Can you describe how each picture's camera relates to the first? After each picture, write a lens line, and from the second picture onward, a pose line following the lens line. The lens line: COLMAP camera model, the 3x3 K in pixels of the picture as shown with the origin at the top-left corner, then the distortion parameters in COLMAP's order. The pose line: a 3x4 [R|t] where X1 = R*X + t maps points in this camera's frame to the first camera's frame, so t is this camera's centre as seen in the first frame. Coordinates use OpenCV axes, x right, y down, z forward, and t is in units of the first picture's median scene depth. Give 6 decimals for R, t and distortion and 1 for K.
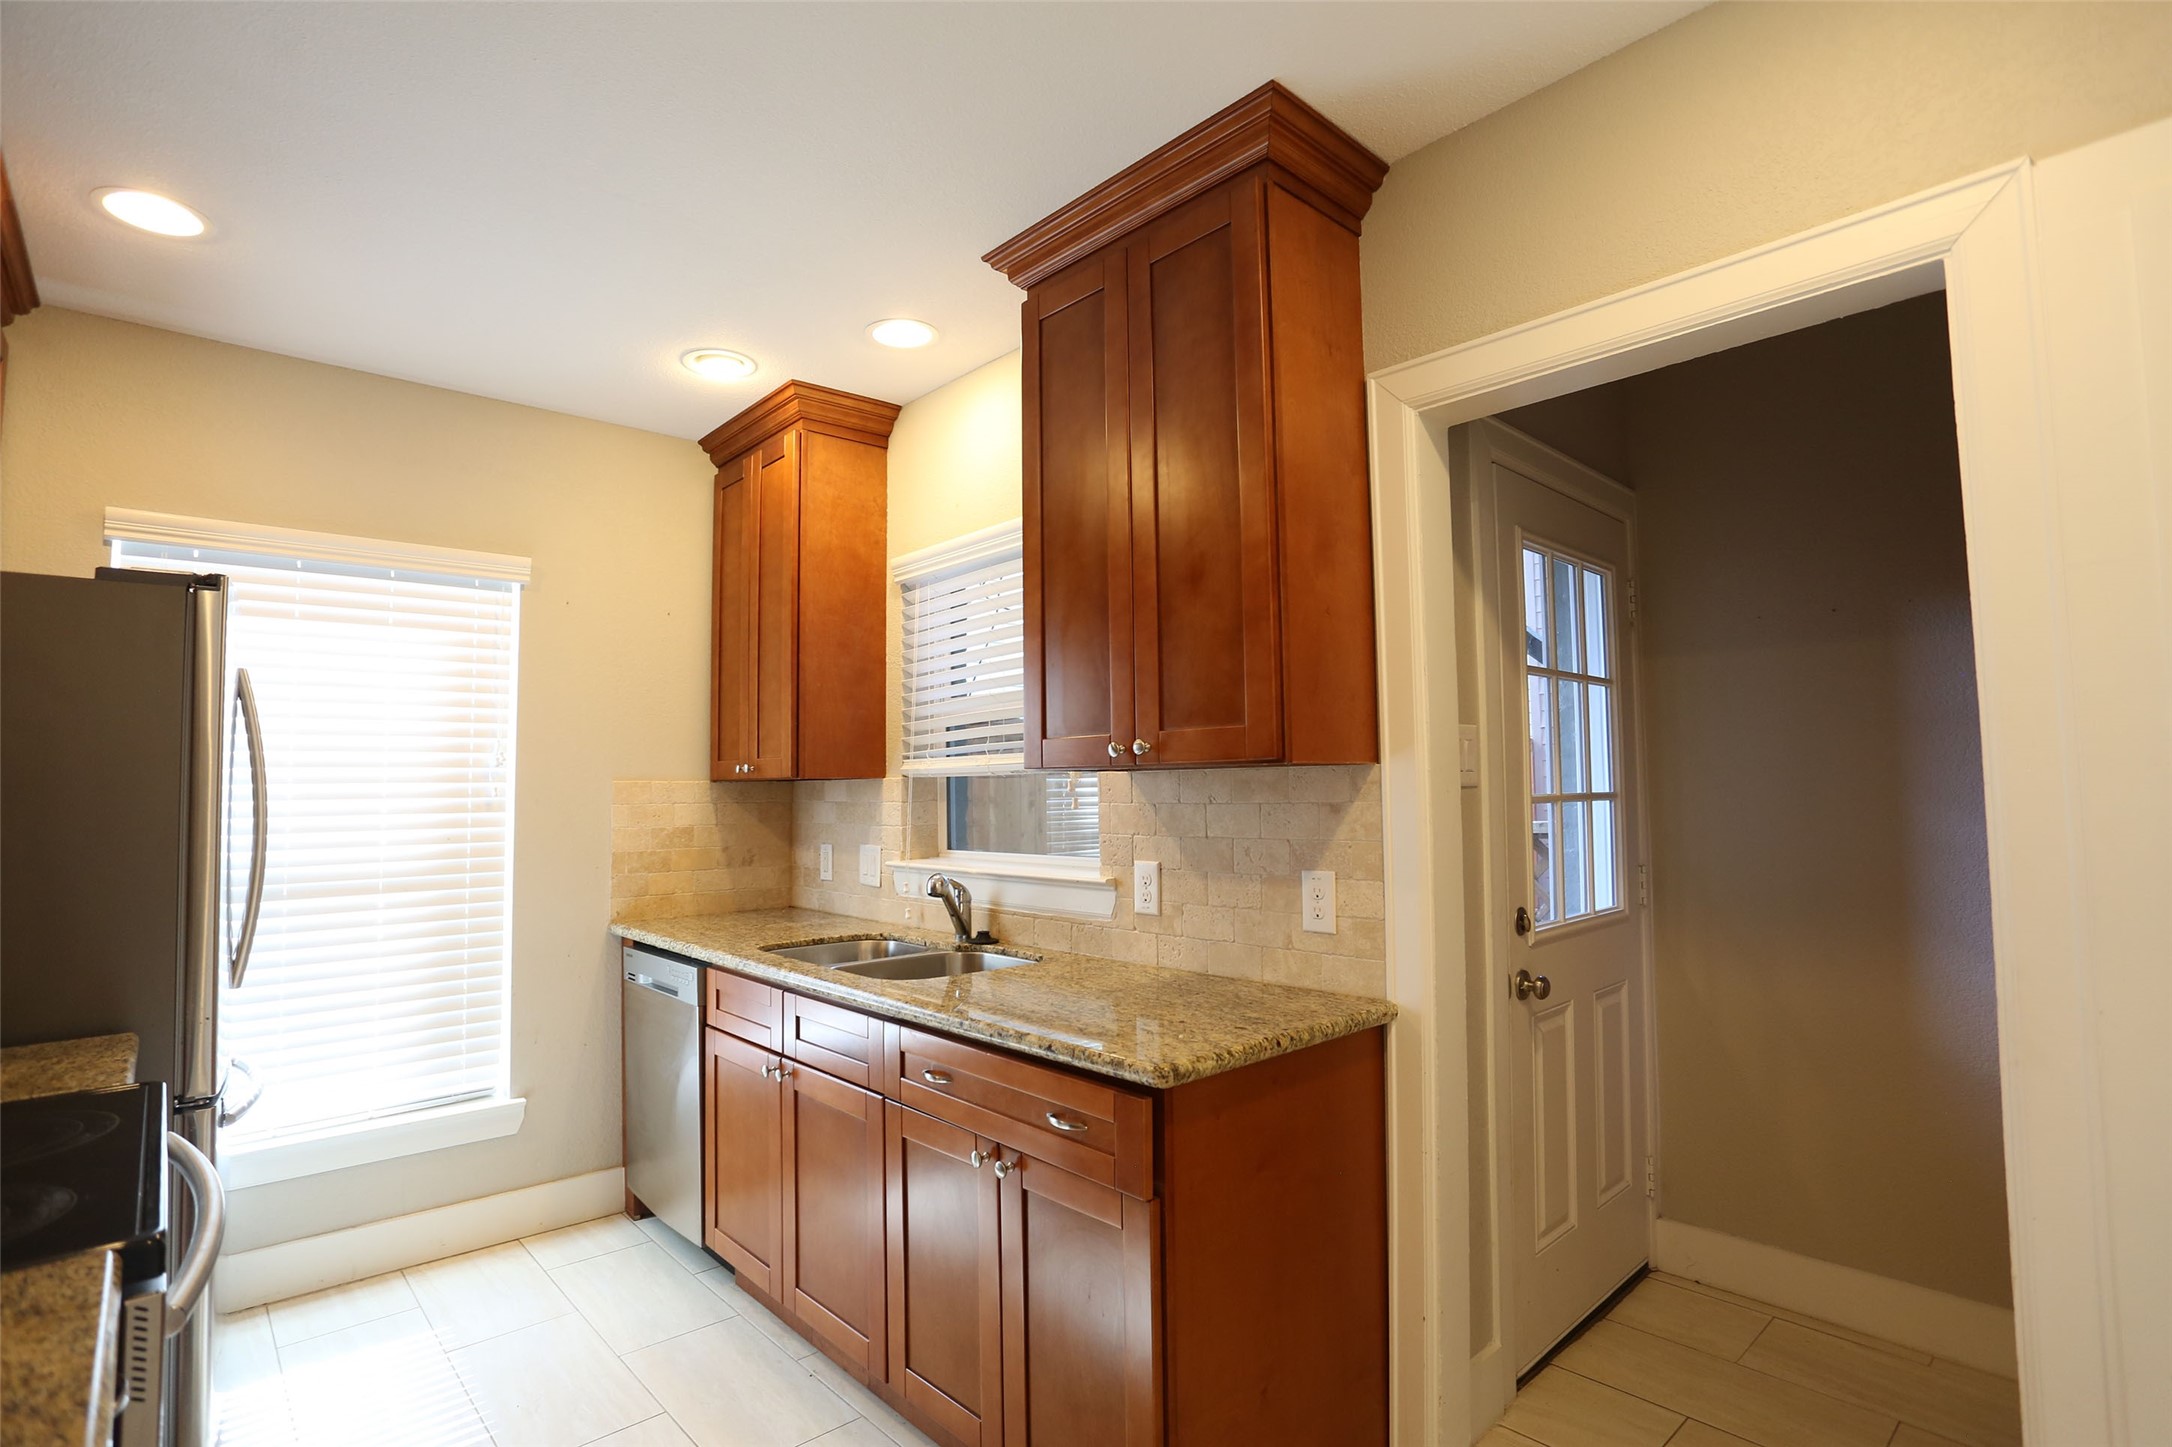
lens RADIAL K [[1055.9, 0, 1092.1], [0, 1055.9, 717.1], [0, 0, 1]] dist [-0.079203, 0.040310]
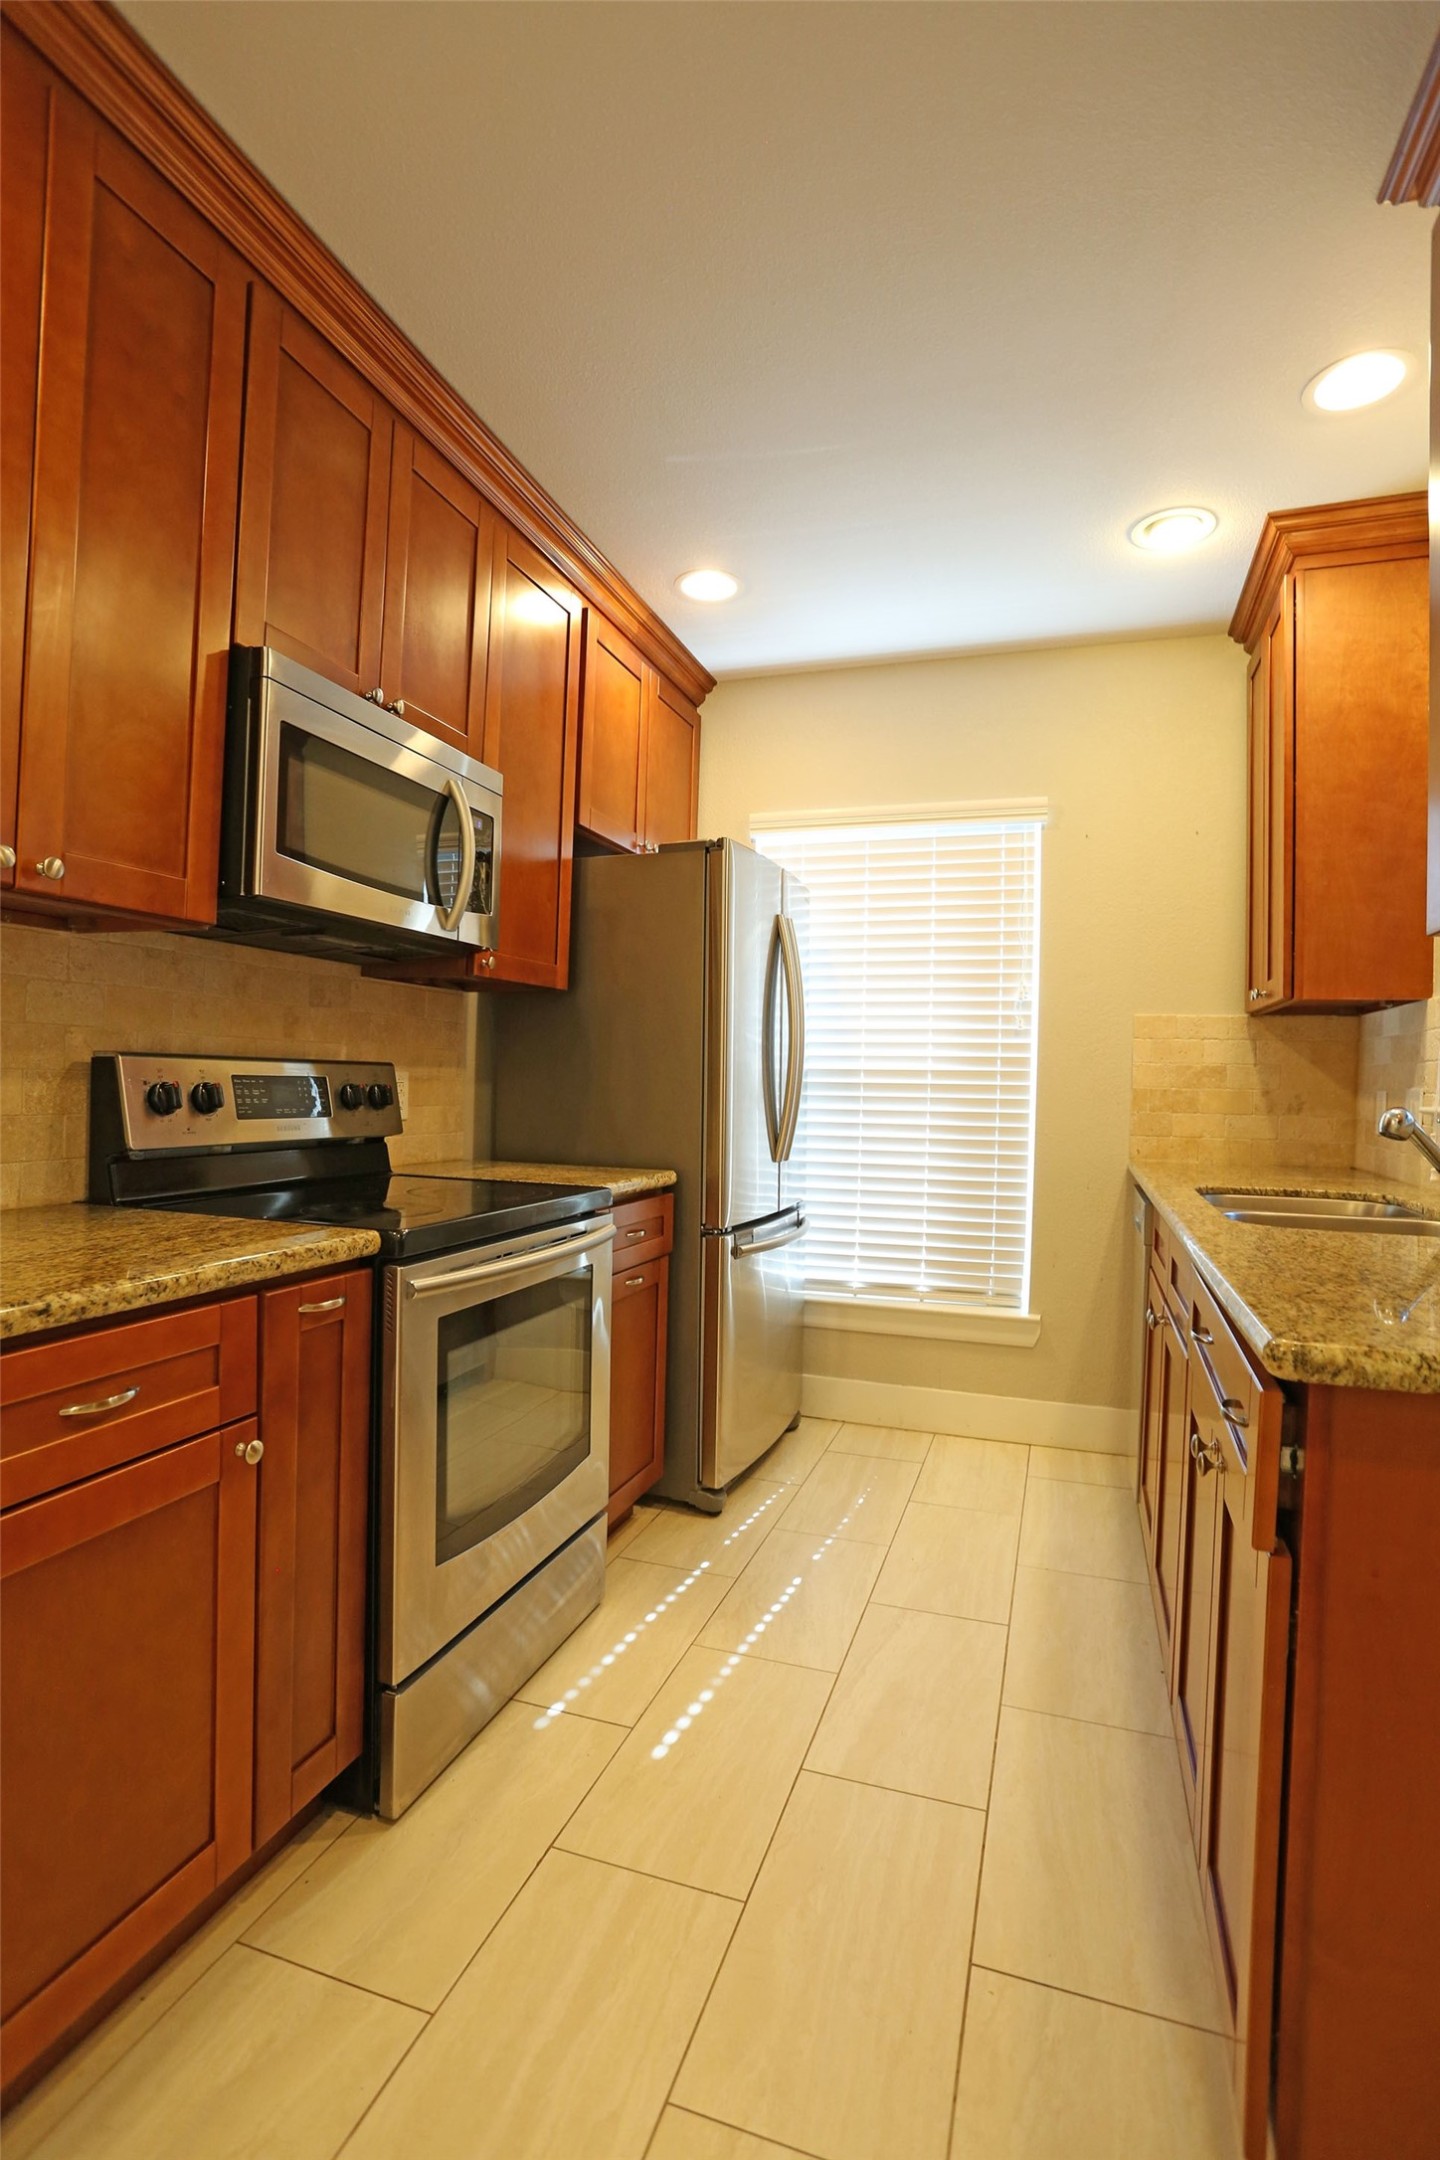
lens RADIAL K [[1050.1, 0, 706.6], [0, 1050.1, 1076.3], [0, 0, 1]] dist [-0.079203, 0.040310]
pose [[0.473114, 0.022202, -0.880722, 0.255466], [0.033263, 0.998519, 0.043040, 0.081907], [0.880373, -0.049658, 0.471675, 0.249140]]
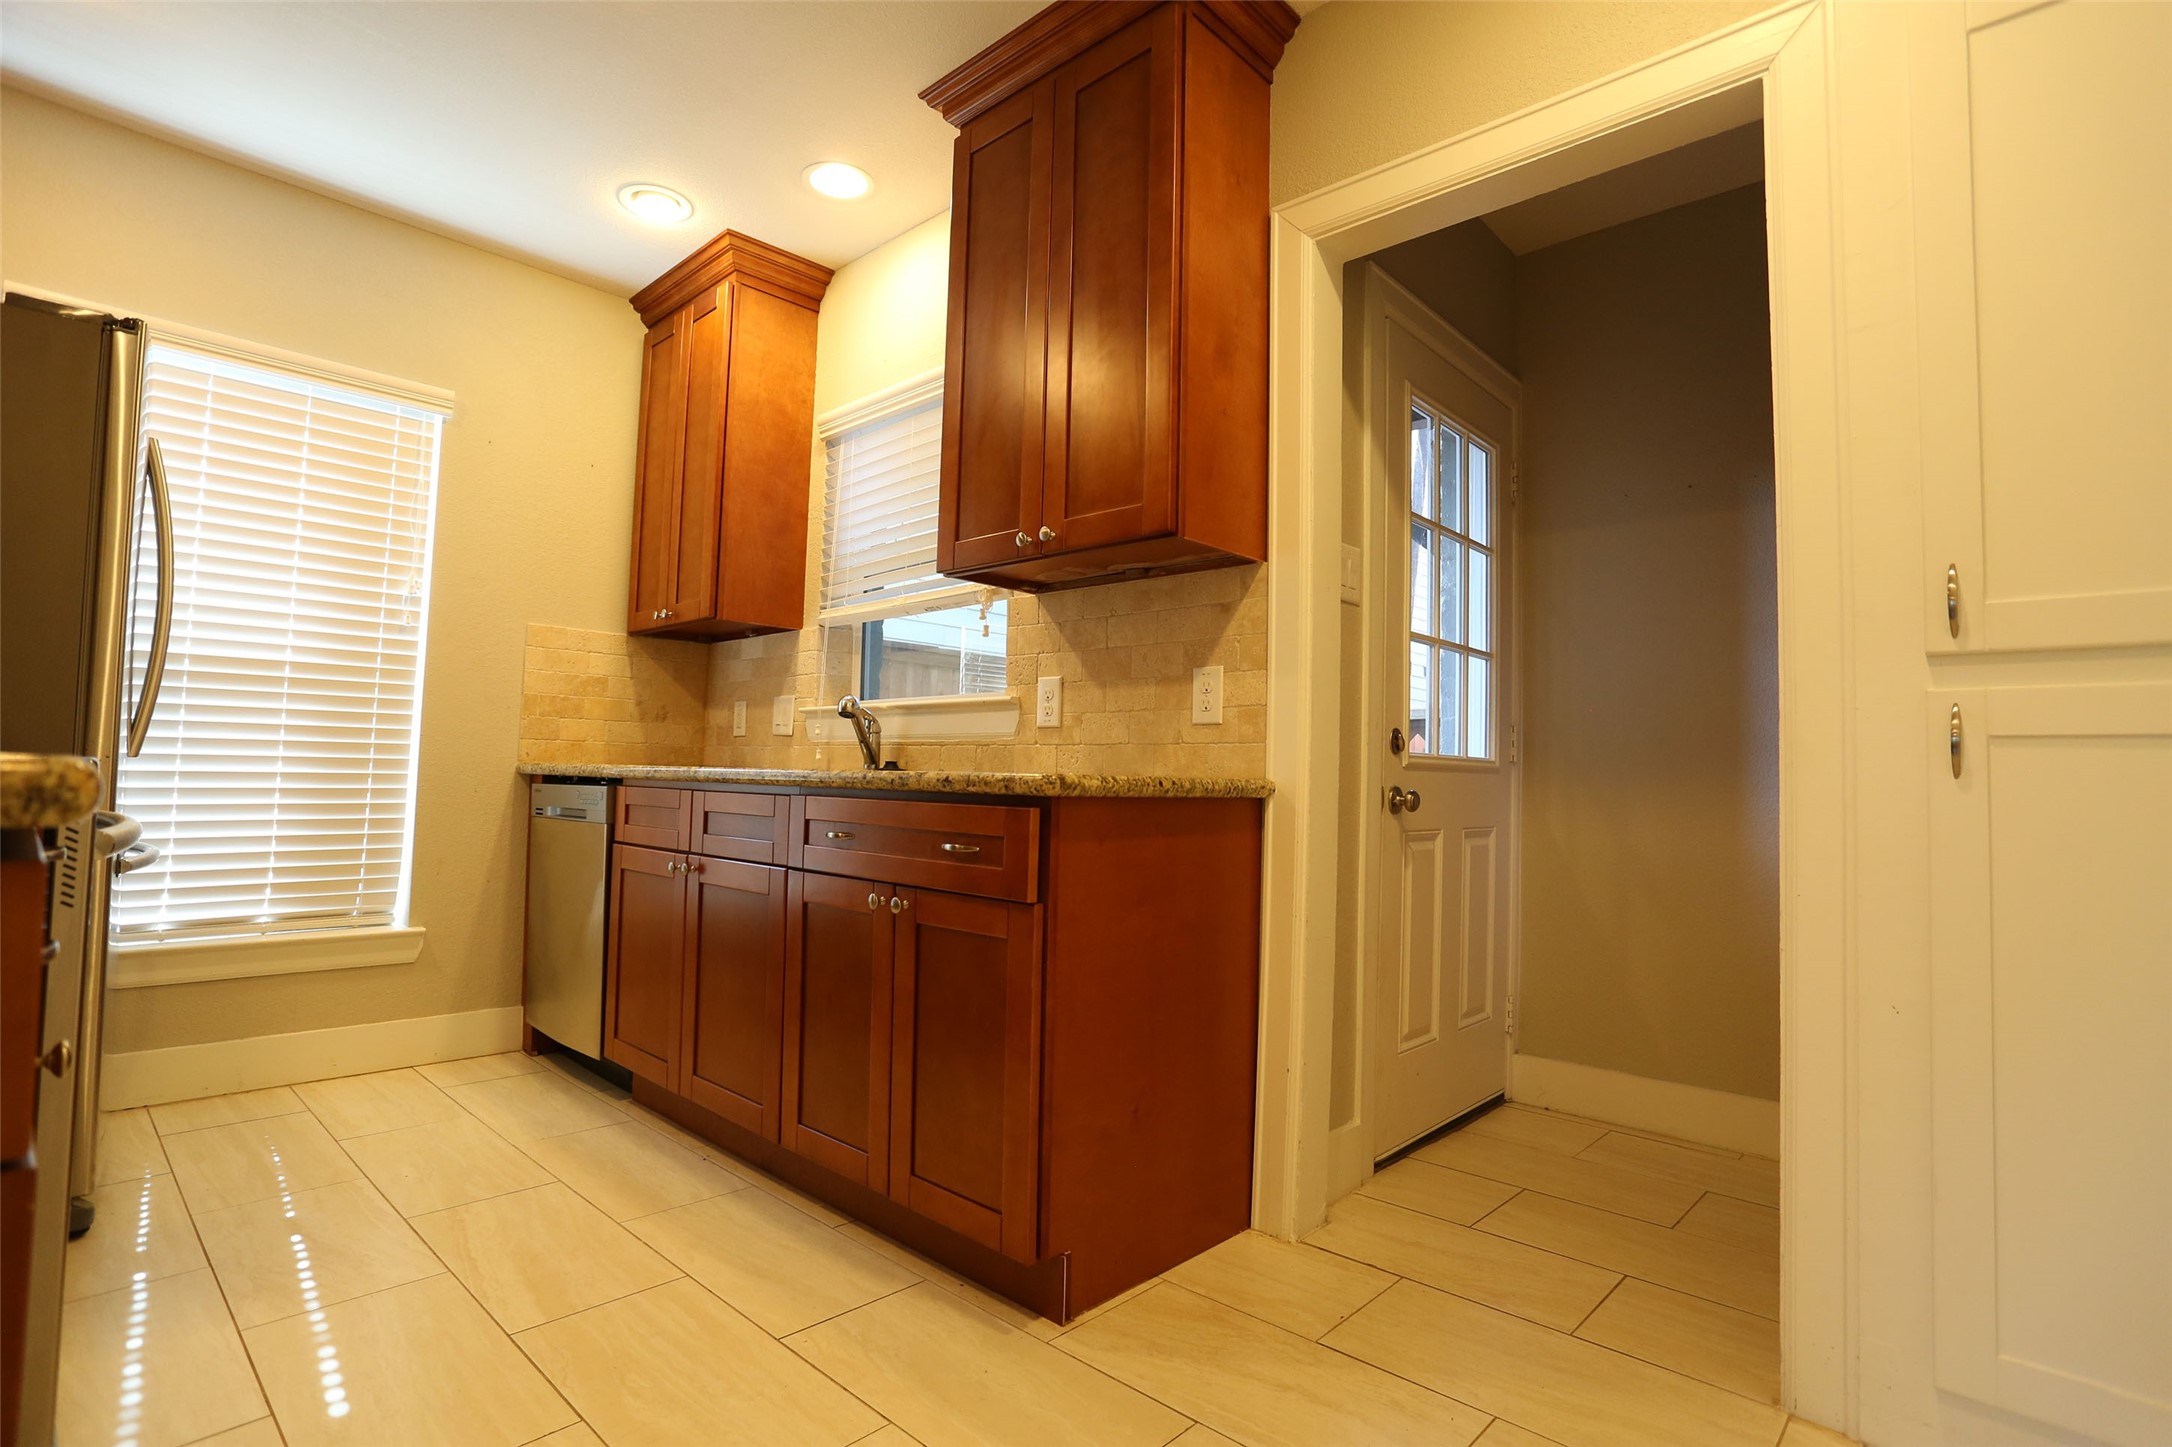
lens RADIAL K [[1055.9, 0, 1092.1], [0, 1055.9, 717.1], [0, 0, 1]] dist [-0.079203, 0.040310]
pose [[0.996363, 0.041282, 0.074537, 0.015457], [-0.042091, 0.999070, 0.009308, 0.153751], [-0.074083, -0.012412, 0.997175, -0.051396]]
